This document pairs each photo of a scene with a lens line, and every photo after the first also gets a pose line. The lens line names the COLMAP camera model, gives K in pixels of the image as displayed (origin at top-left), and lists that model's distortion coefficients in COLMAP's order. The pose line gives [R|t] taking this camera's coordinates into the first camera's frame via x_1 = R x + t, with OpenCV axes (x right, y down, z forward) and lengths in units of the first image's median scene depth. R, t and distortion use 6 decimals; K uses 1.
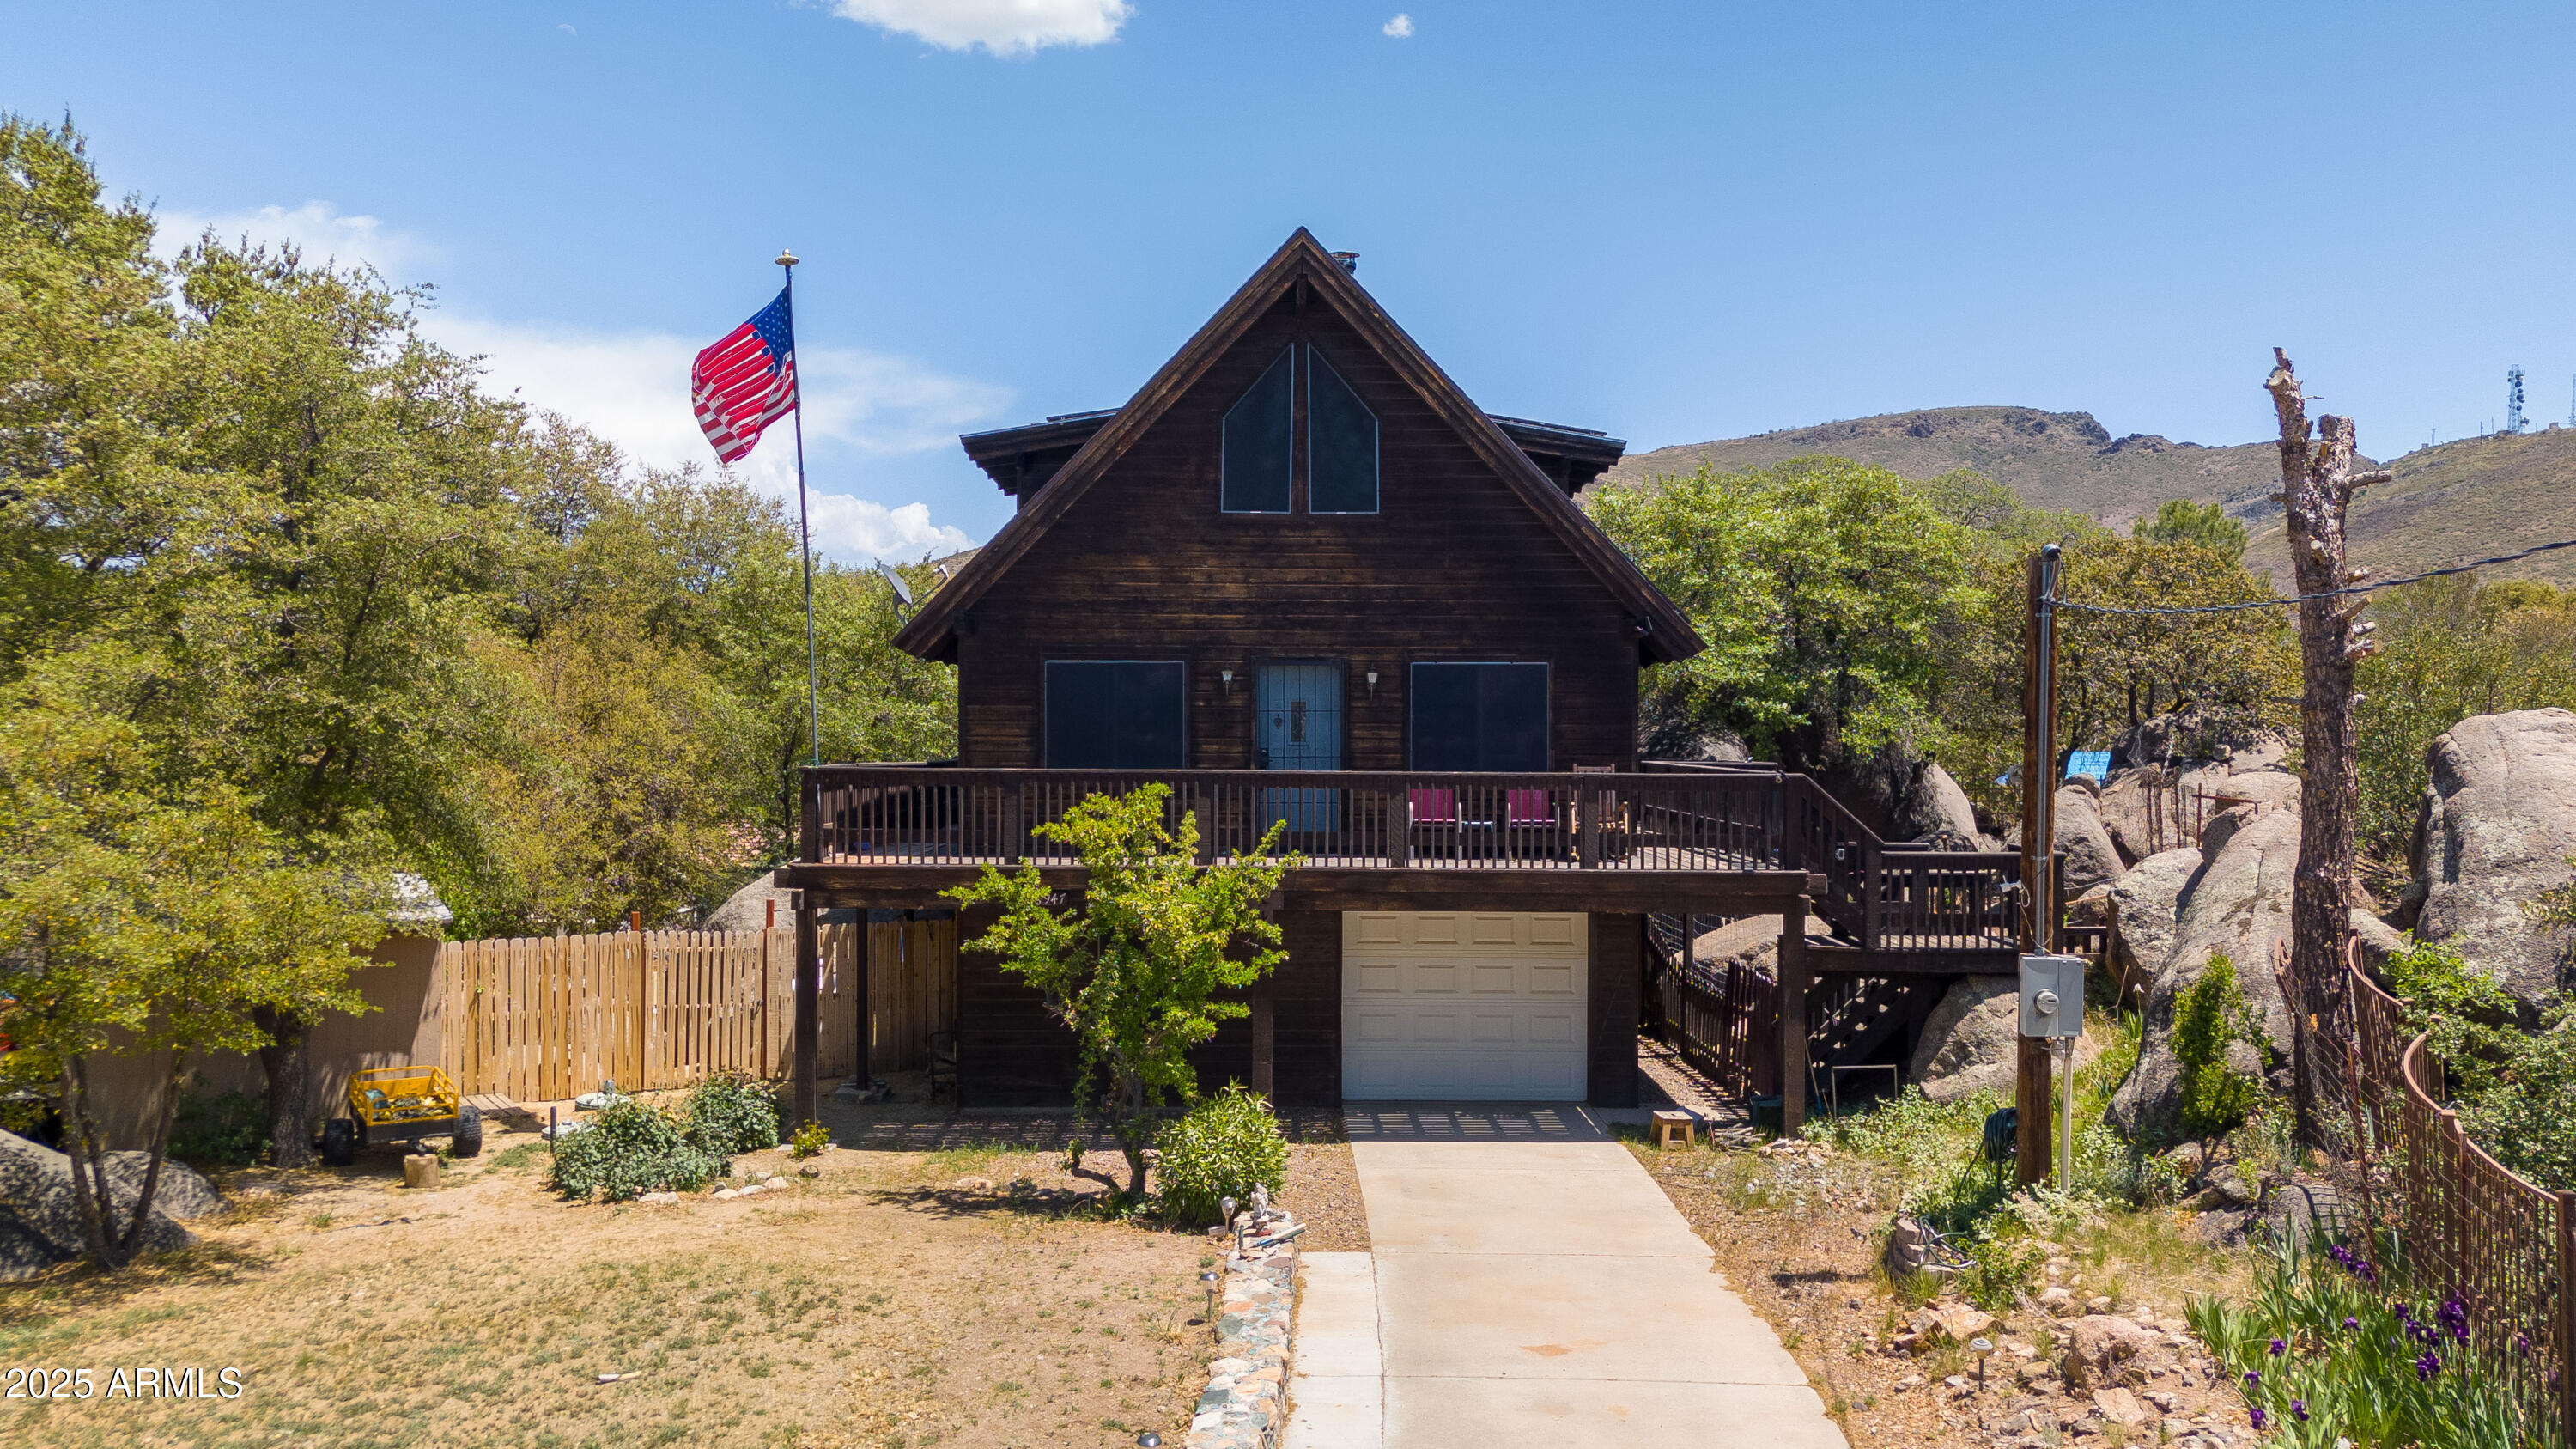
lens RADIAL K [[1976.9, 0, 1228.2], [0, 1976.9, 747.9], [0, 0, 1]] dist [0.029725, -0.016798]
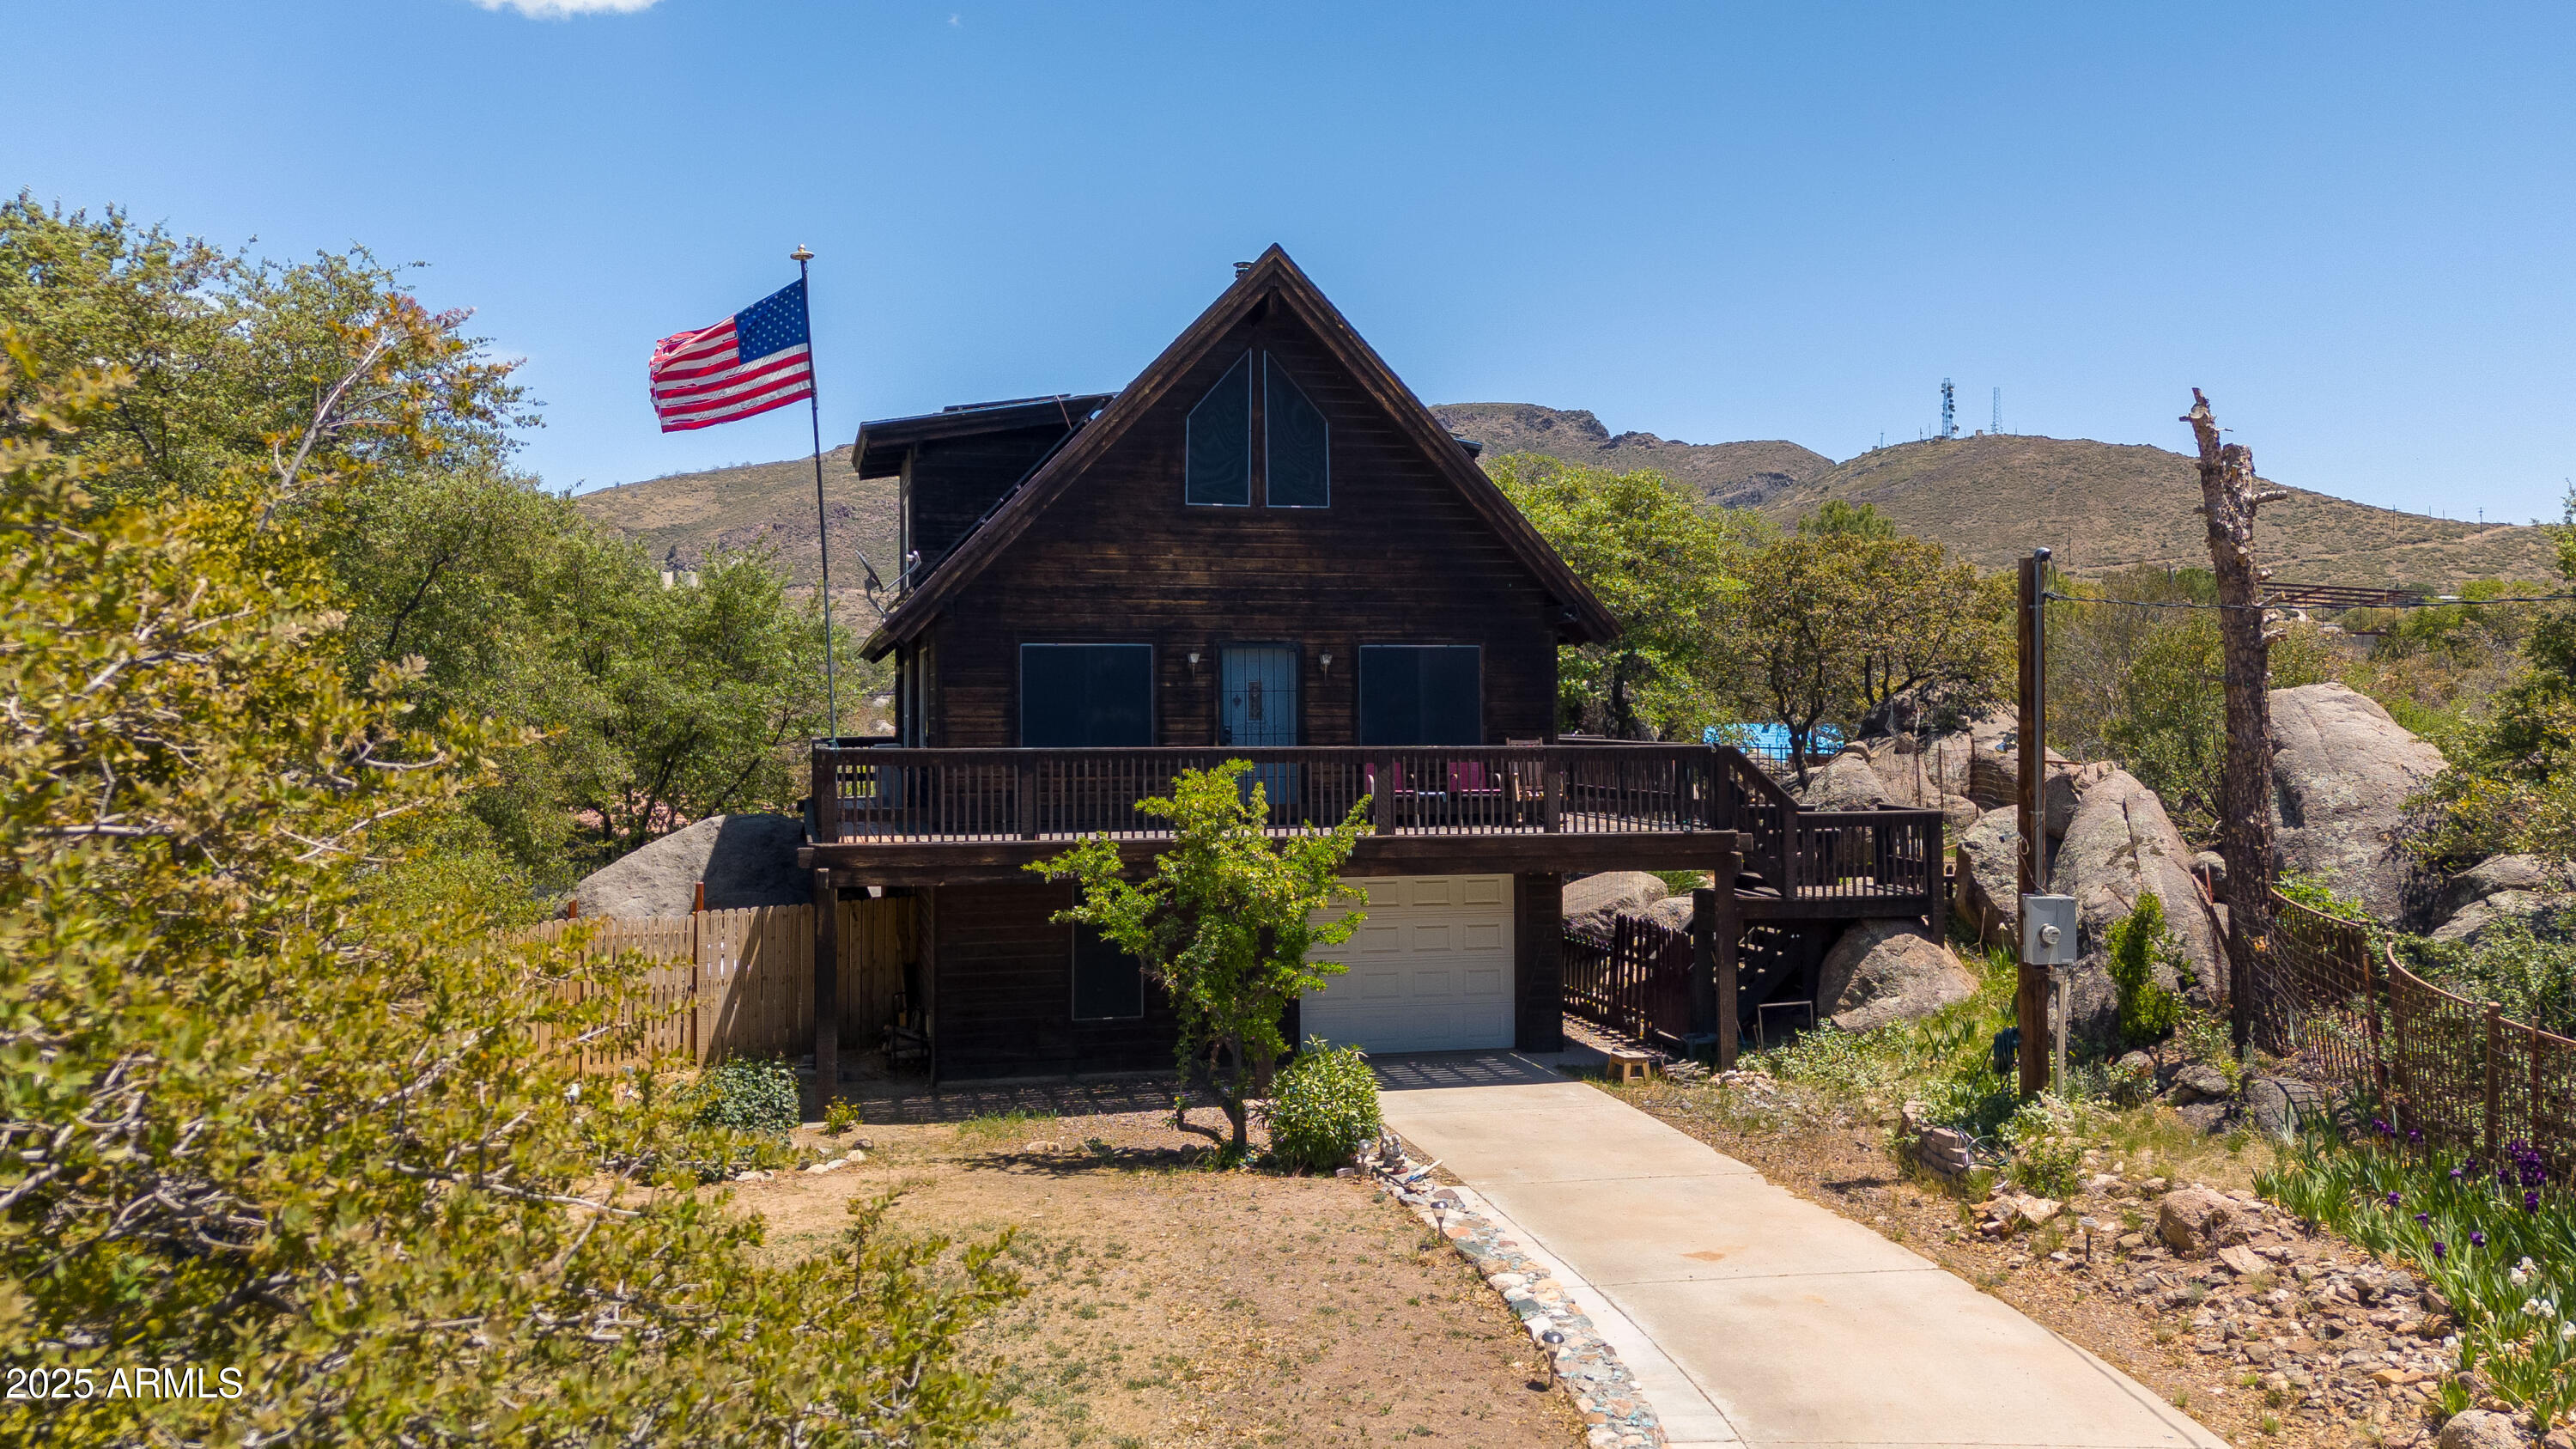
lens RADIAL K [[1976.9, 0, 1185.0], [0, 1976.9, 647.8], [0, 0, 1]] dist [0.029725, -0.016798]
pose [[0.978595, -0.001600, 0.205787, -0.246982], [0.009916, 0.999175, -0.039389, -0.000330], [-0.205555, 0.040587, 0.977804, -0.039974]]
